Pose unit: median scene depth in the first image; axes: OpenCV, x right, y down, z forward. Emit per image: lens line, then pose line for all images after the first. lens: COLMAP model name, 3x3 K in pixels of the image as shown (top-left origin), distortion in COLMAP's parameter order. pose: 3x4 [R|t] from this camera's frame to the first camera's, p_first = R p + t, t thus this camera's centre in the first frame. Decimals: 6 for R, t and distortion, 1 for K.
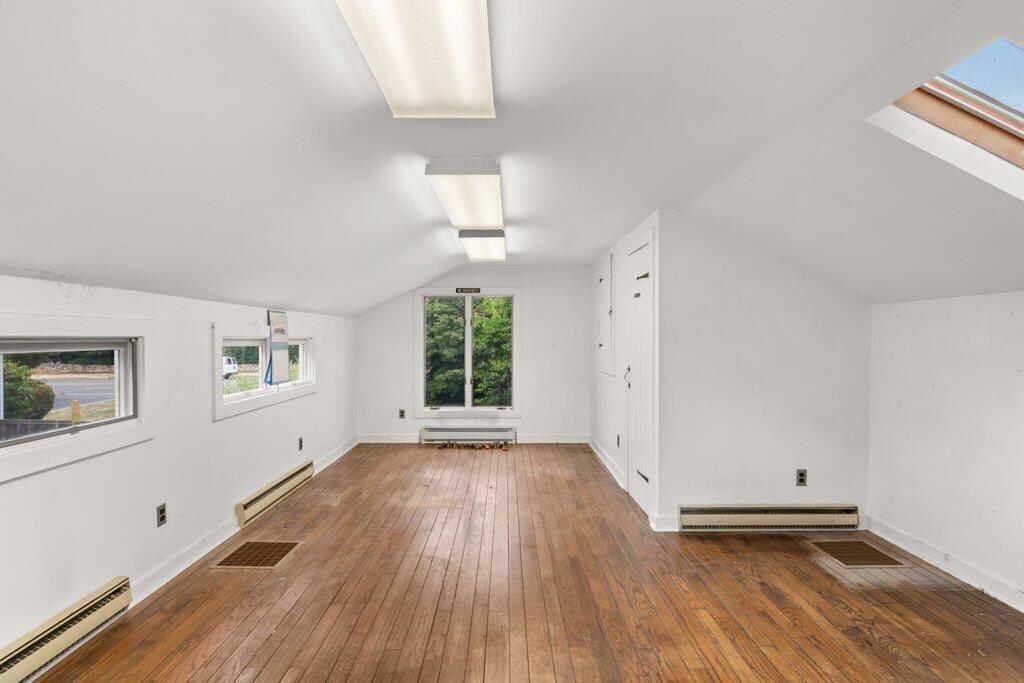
lens RADIAL K [[494.8, 0, 505.5], [0, 494.8, 347.5], [0, 0, 1]] dist [-0.001359, -0.000212]
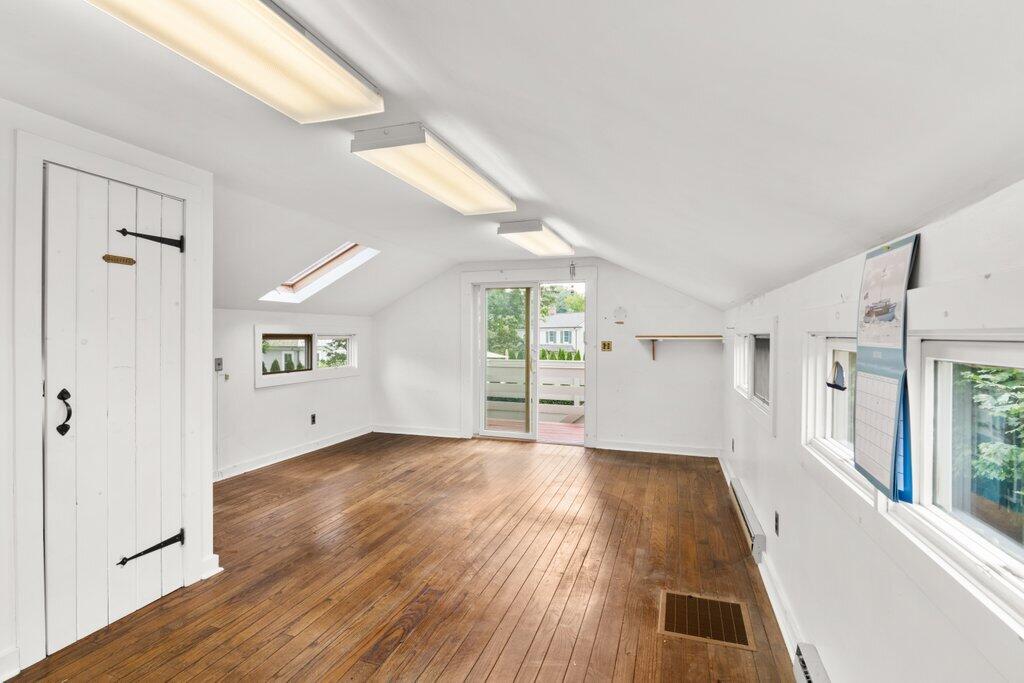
lens RADIAL K [[494.8, 0, 505.5], [0, 494.8, 347.5], [0, 0, 1]] dist [-0.001359, -0.000212]
pose [[-0.944283, -0.007193, 0.329056, -0.498128], [0.009607, 0.998733, 0.049402, -0.039537], [-0.328995, 0.049811, -0.943017, 1.957057]]
